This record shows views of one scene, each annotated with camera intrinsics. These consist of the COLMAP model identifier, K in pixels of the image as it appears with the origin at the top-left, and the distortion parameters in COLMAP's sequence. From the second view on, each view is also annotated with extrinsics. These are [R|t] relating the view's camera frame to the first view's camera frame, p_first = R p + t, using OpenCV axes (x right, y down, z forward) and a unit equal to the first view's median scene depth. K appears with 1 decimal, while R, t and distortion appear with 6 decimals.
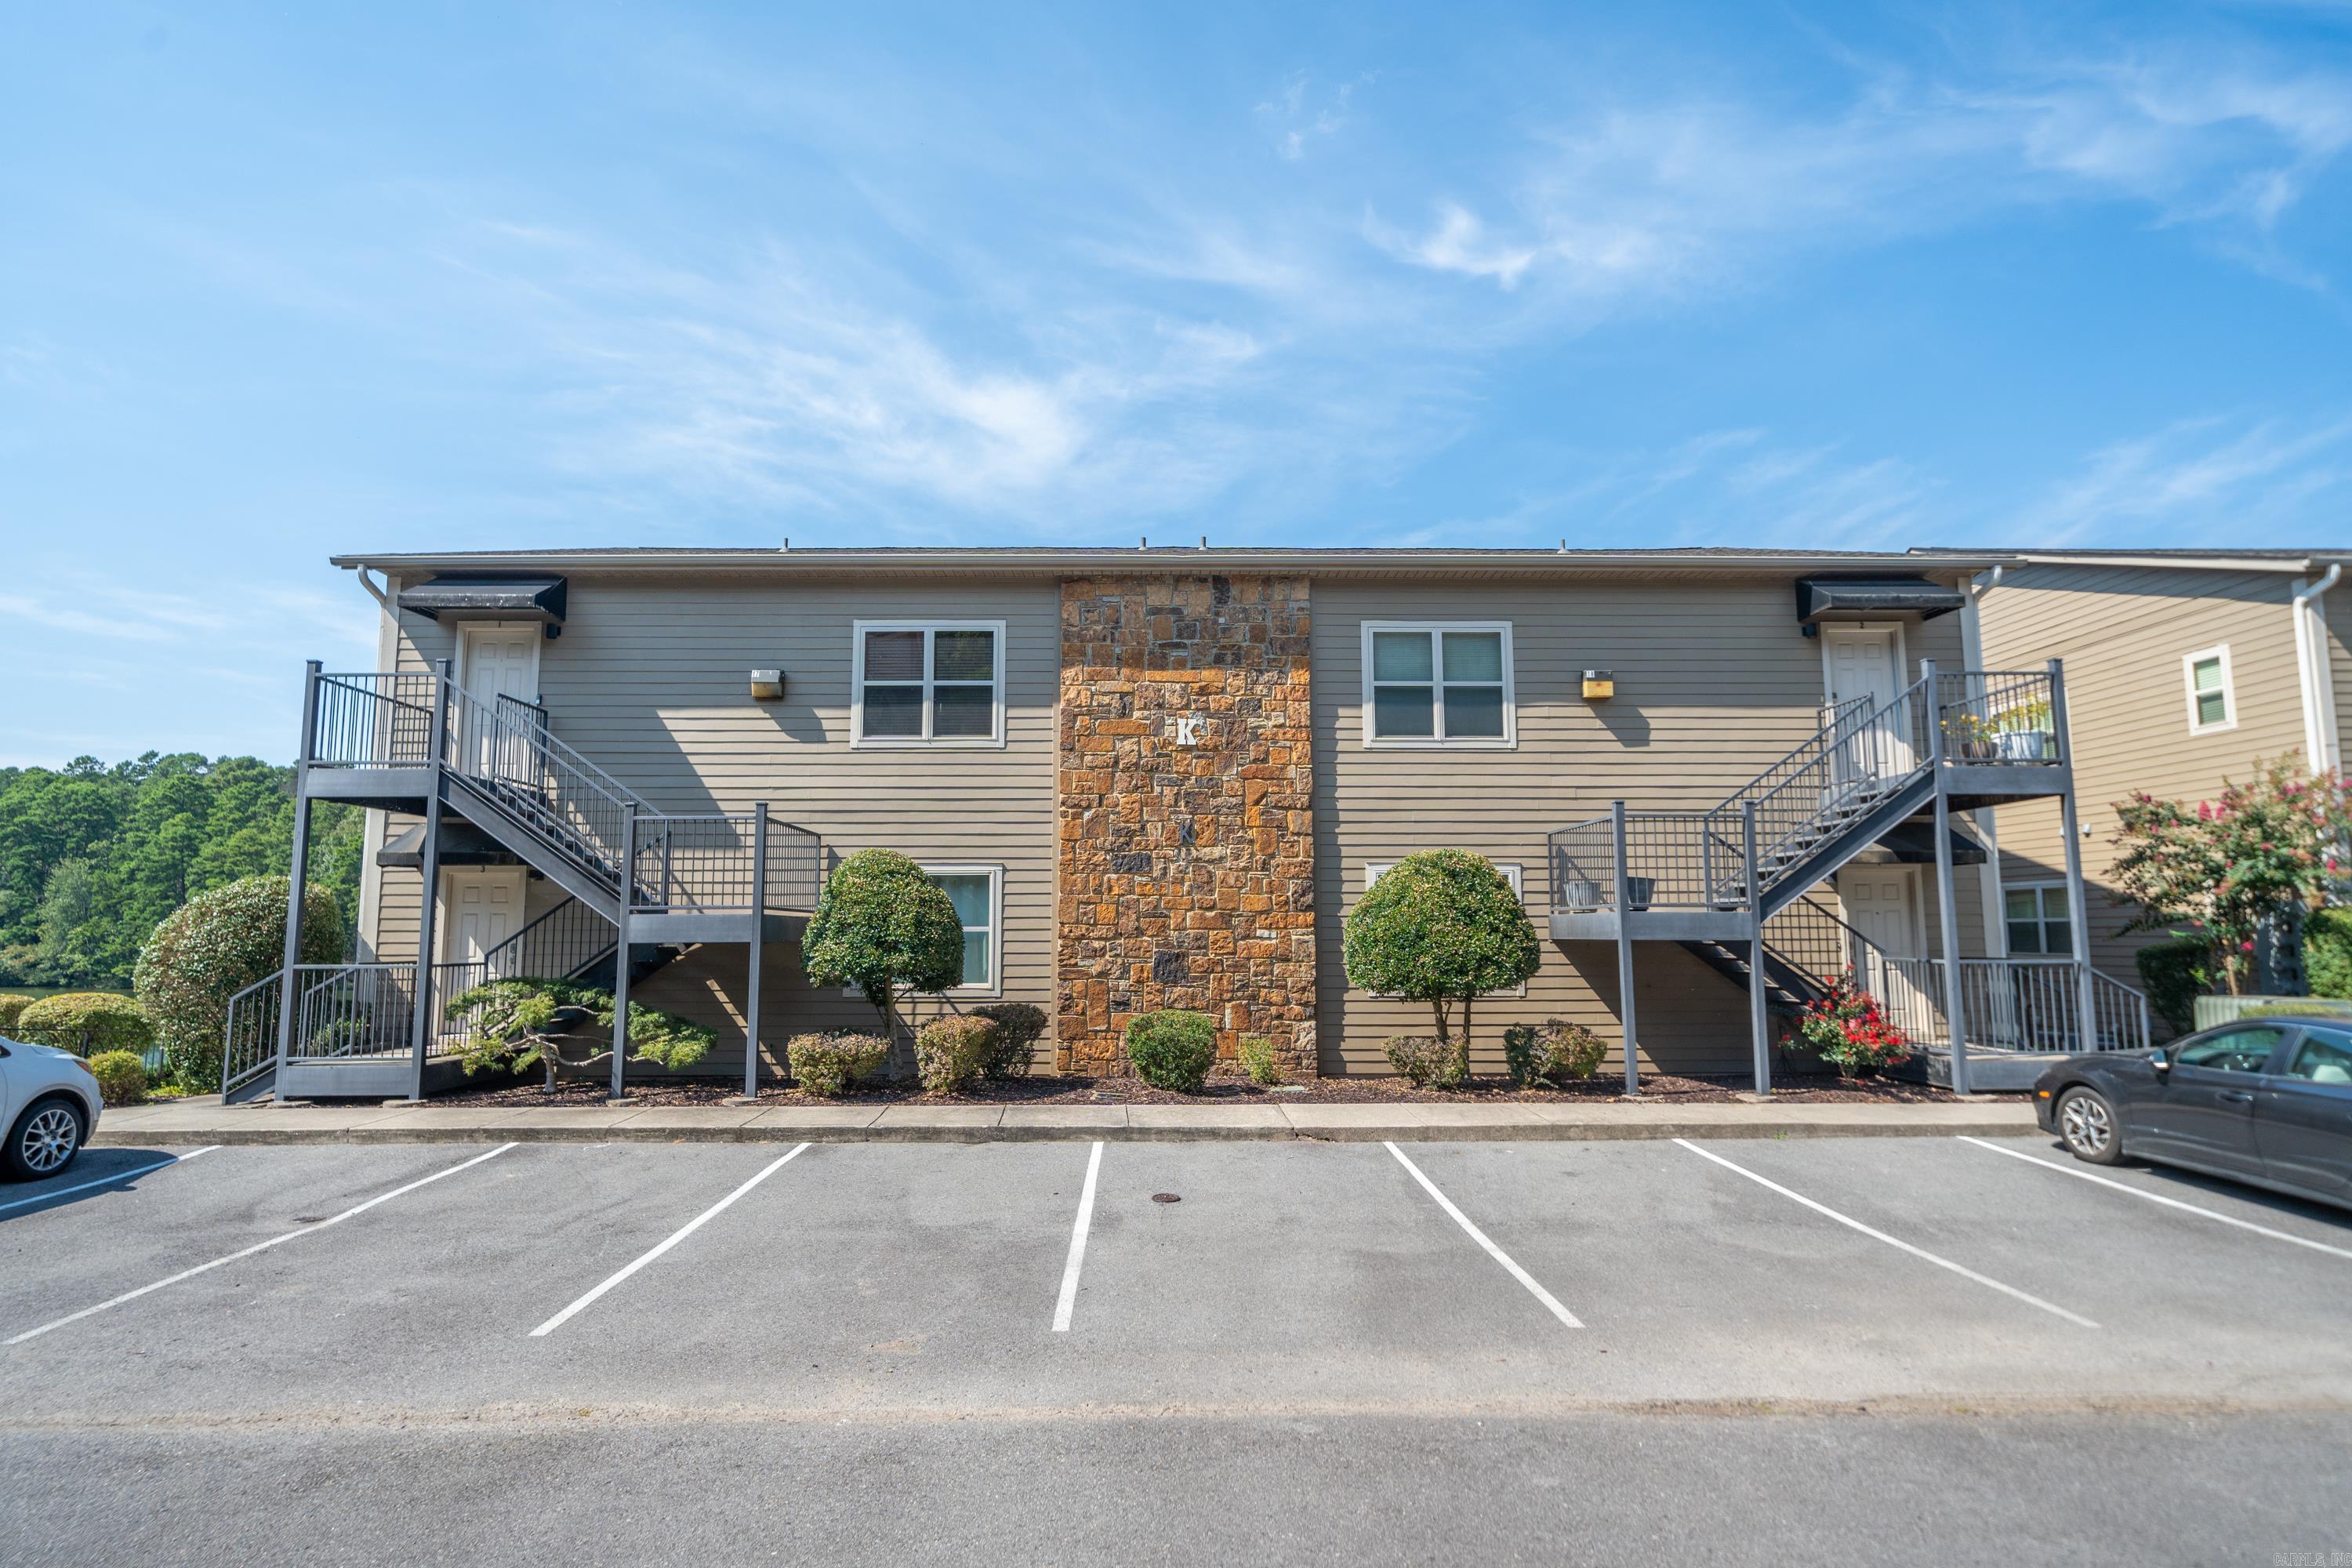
lens RADIAL K [[1264.6, 0, 1178.1], [0, 1264.6, 794.0], [0, 0, 1]] dist [0.003544, -0.001976]
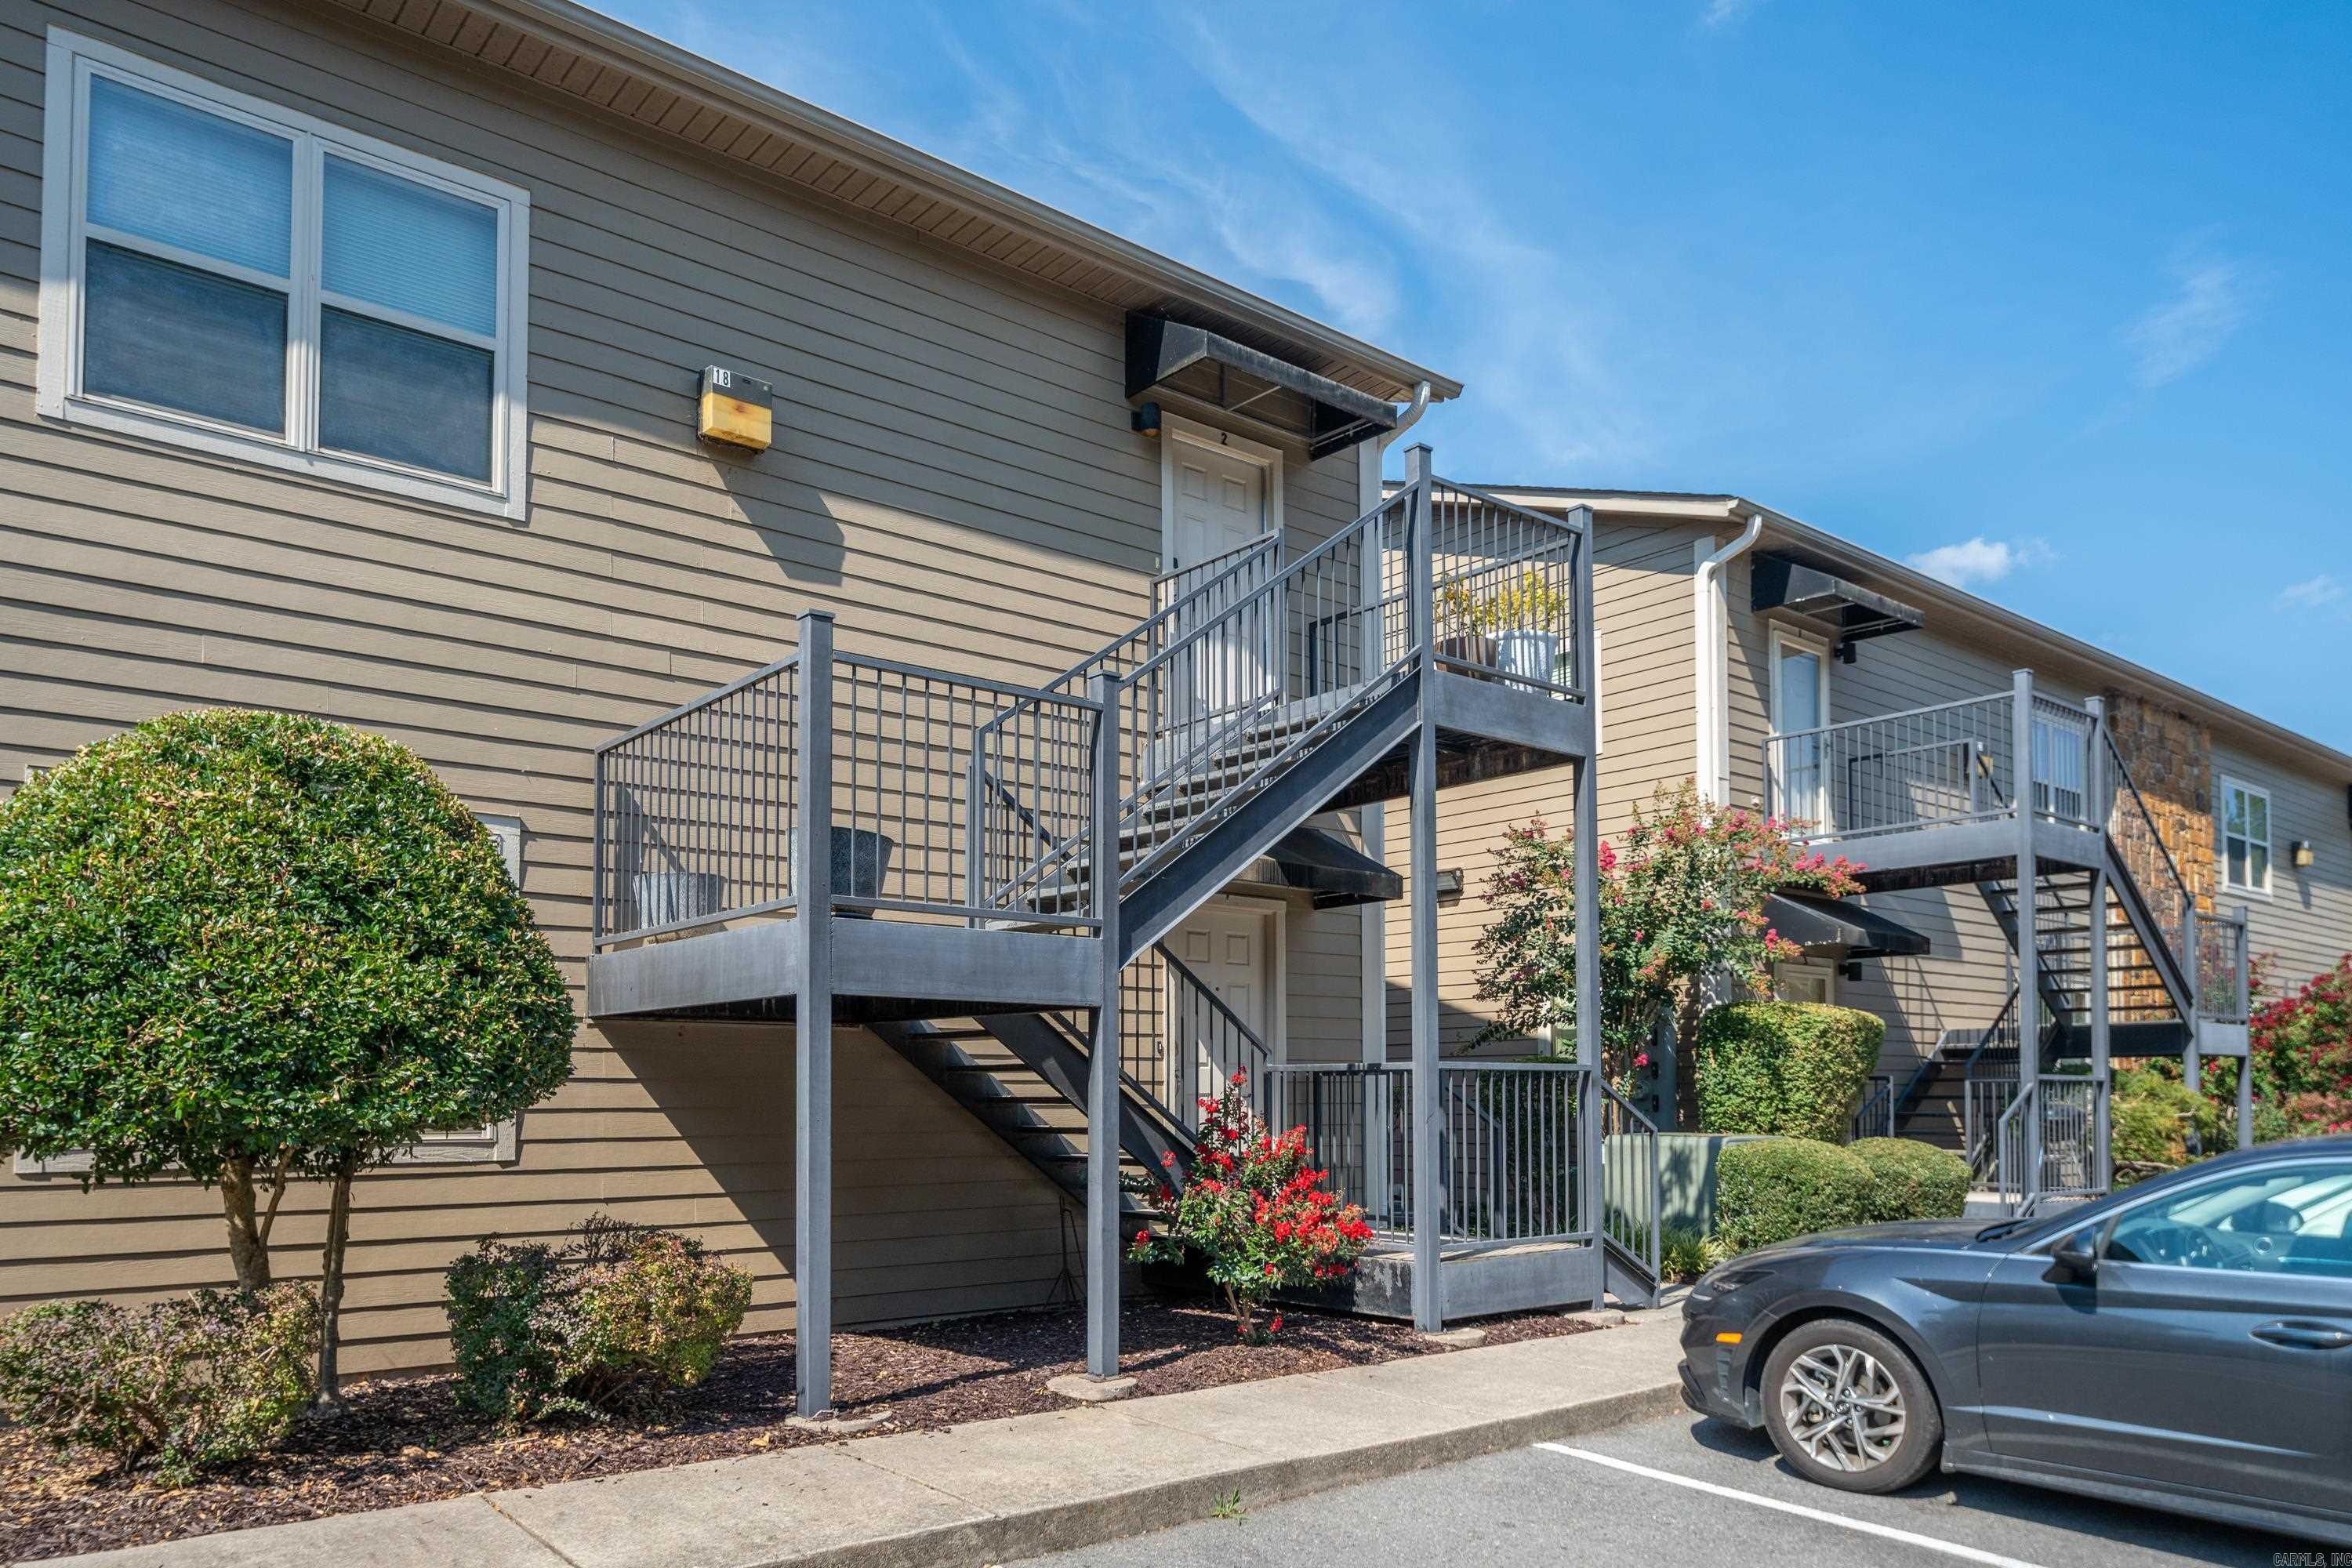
lens RADIAL K [[1624.4, 0, 1186.4], [0, 1624.4, 1015.2], [0, 0, 1]] dist [0.004314, -0.006502]
pose [[0.786806, 0.030270, 0.616458, 0.129730], [-0.067676, 0.997005, 0.037421, 0.084052], [-0.613479, -0.071162, 0.786498, 0.492853]]
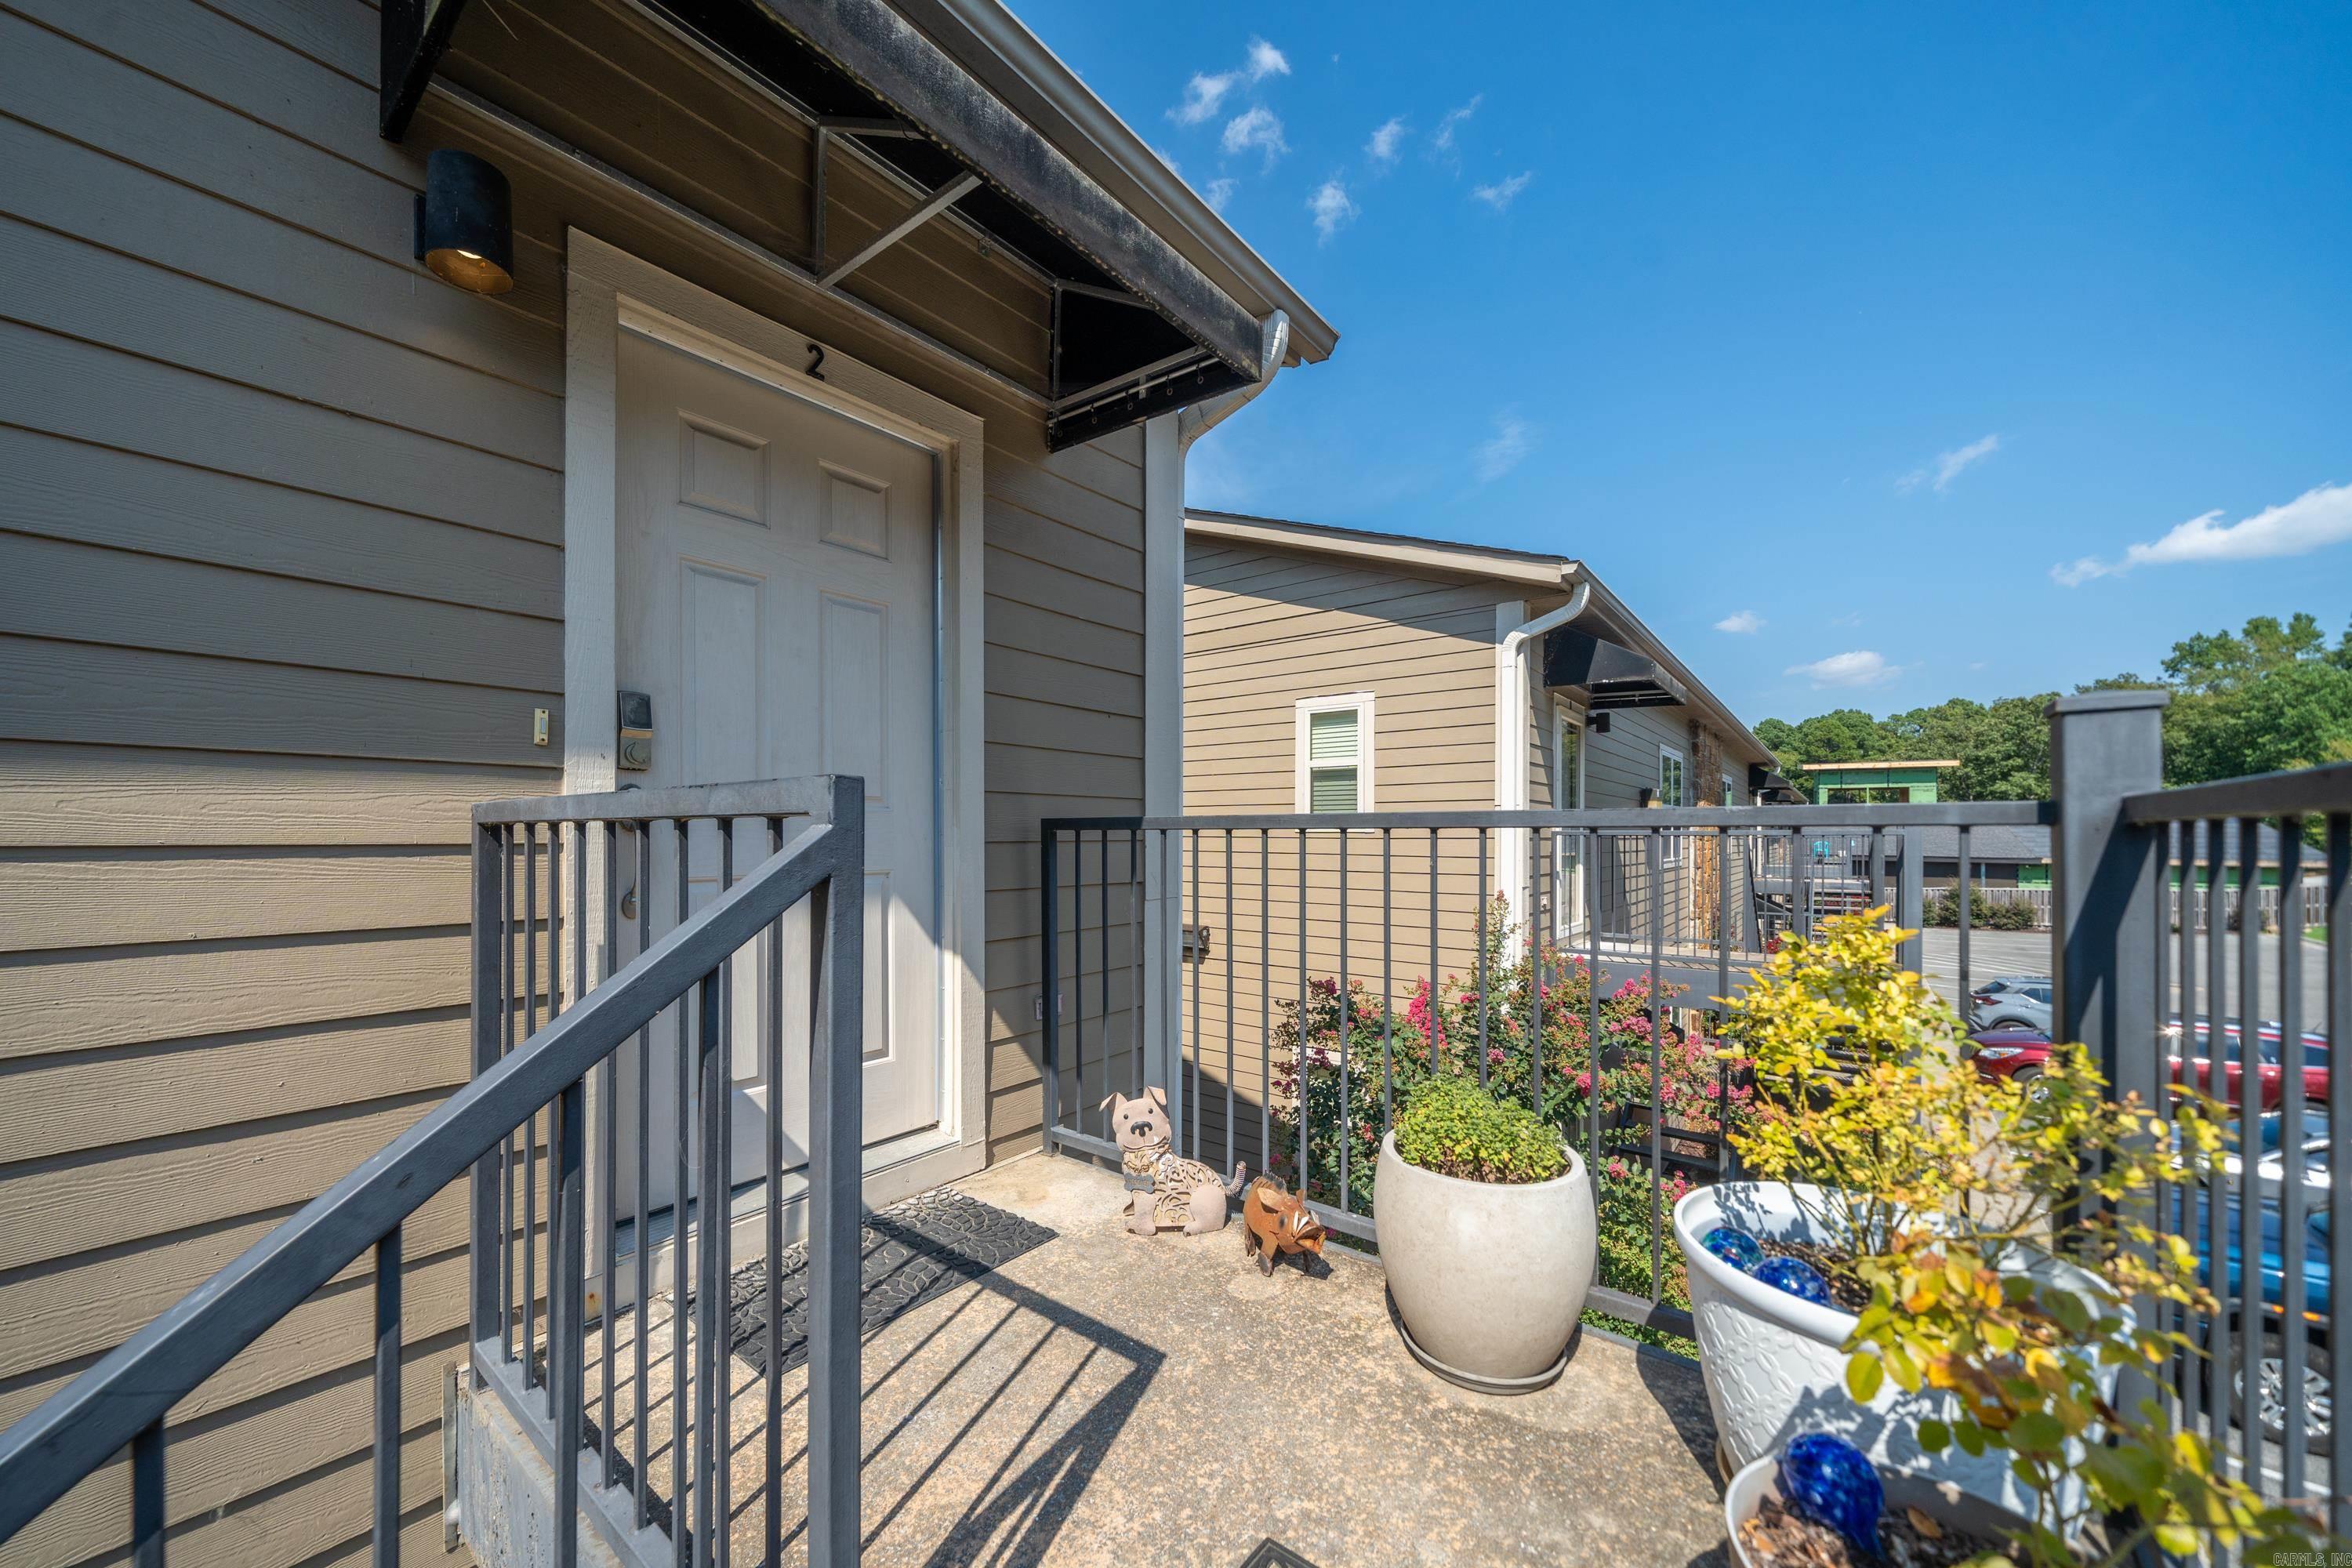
lens RADIAL K [[904.0, 0, 1180.4], [0, 904.0, 832.4], [0, 0, 1]] dist [0.006314, 0.000781]
pose [[0.631378, 0.011705, 0.775387, 0.495334], [-0.090131, 0.994217, 0.058383, -0.078453], [-0.770220, -0.106748, 0.628781, 0.910440]]
